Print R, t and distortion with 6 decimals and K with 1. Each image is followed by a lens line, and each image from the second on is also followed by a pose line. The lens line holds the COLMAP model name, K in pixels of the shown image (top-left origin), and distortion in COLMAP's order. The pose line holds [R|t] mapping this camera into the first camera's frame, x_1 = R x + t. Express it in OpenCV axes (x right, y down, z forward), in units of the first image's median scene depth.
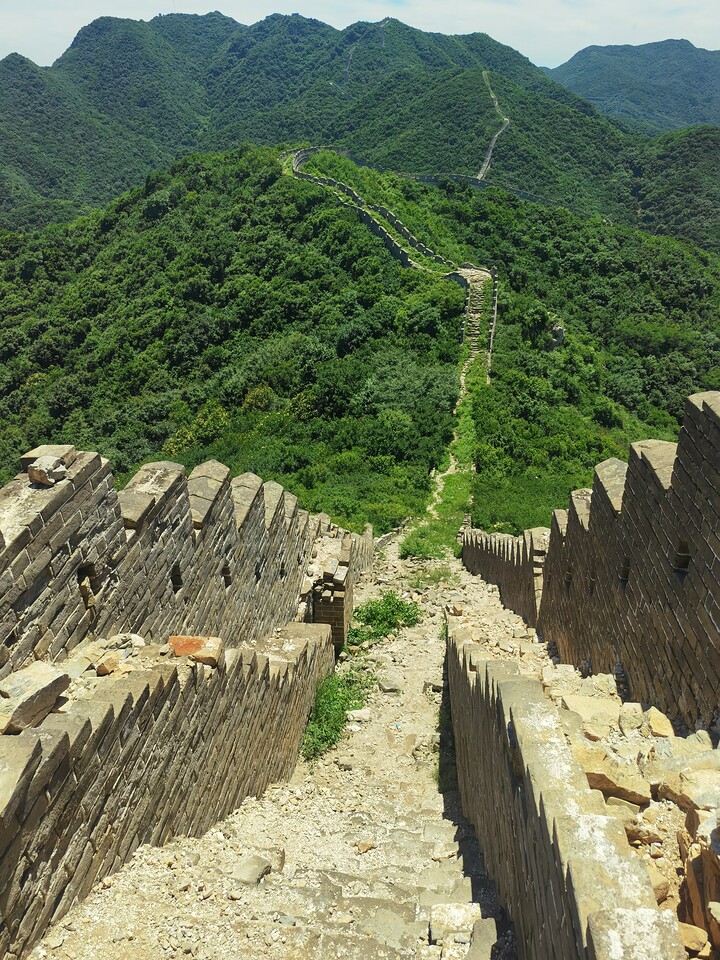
lens RADIAL K [[739.5, 0, 360.0], [0, 739.5, 480.0], [0, 0, 1]] dist [0.068823, 0.010422]
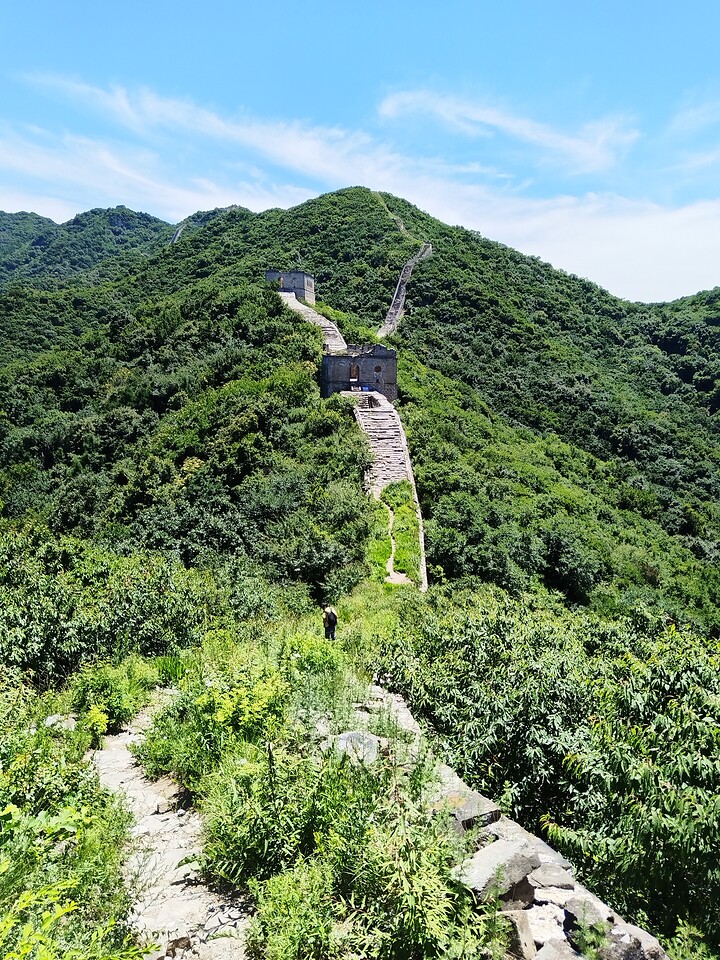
lens RADIAL K [[739.5, 0, 360.0], [0, 739.5, 480.0], [0, 0, 1]] dist [0.068823, 0.010422]
pose [[0.986760, 0.004903, 0.162111, 0.072532], [0.044599, 0.952804, -0.300292, -0.184539], [-0.155932, 0.303546, 0.939971, 0.611680]]
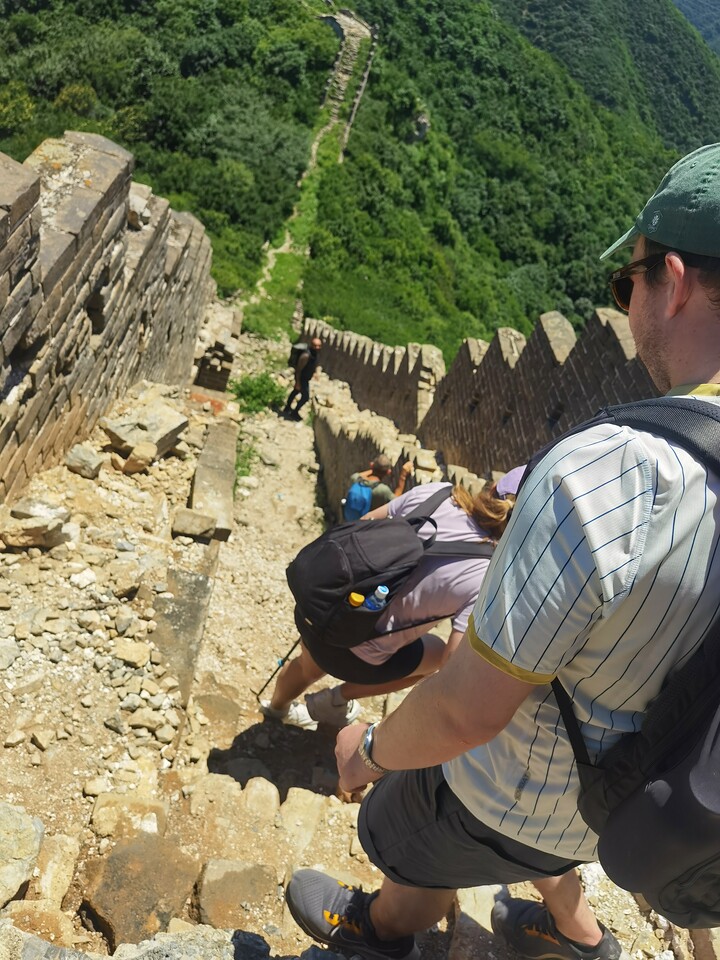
lens RADIAL K [[736.3, 0, 360.0], [0, 736.3, 480.0], [0, 0, 1]] dist [0.157622, -0.210511]
pose [[0.942196, 0.168268, 0.289745, -0.009723], [-0.244768, 0.936194, 0.252250, 0.000019], [-0.228811, -0.308589, 0.923265, -0.002213]]
